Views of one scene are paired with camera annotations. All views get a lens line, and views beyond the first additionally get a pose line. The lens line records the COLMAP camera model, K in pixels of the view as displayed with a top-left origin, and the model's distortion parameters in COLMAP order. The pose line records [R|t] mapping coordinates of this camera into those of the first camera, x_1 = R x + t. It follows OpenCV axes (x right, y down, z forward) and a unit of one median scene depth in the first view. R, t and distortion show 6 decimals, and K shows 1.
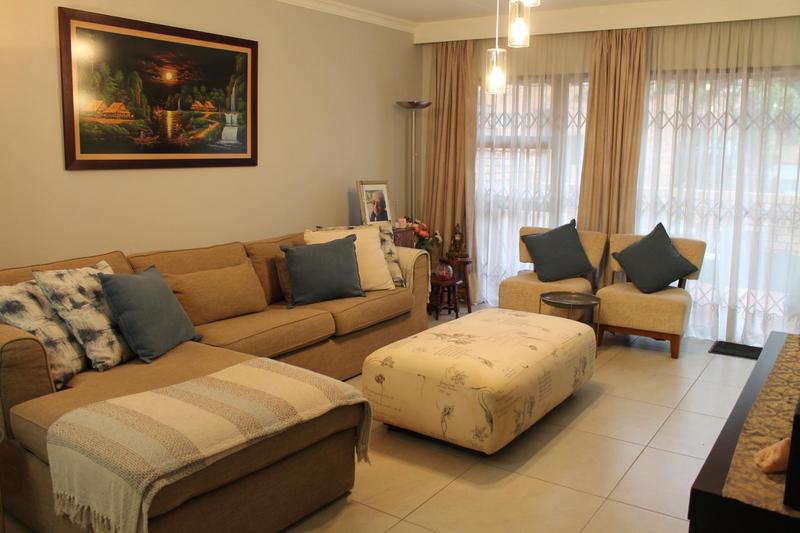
lens RADIAL K [[678.7, 0, 405.7], [0, 678.7, 266.2], [0, 0, 1]] dist [-0.163807, 0.149067]
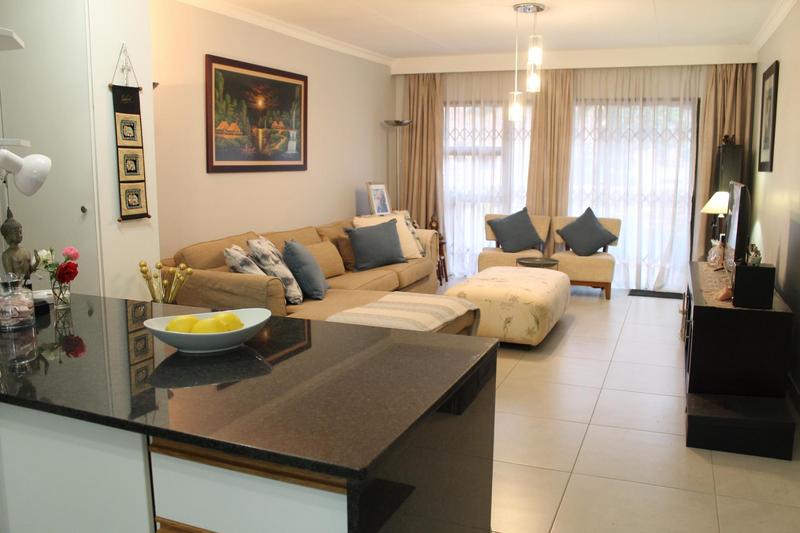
lens RADIAL K [[678.7, 0, 405.7], [0, 678.7, 266.2], [0, 0, 1]] dist [-0.163807, 0.149067]
pose [[0.975945, -0.043946, 0.213541, -0.329788], [0.046750, 0.998874, -0.008096, 0.057856], [-0.212945, 0.017885, 0.976901, -0.328961]]
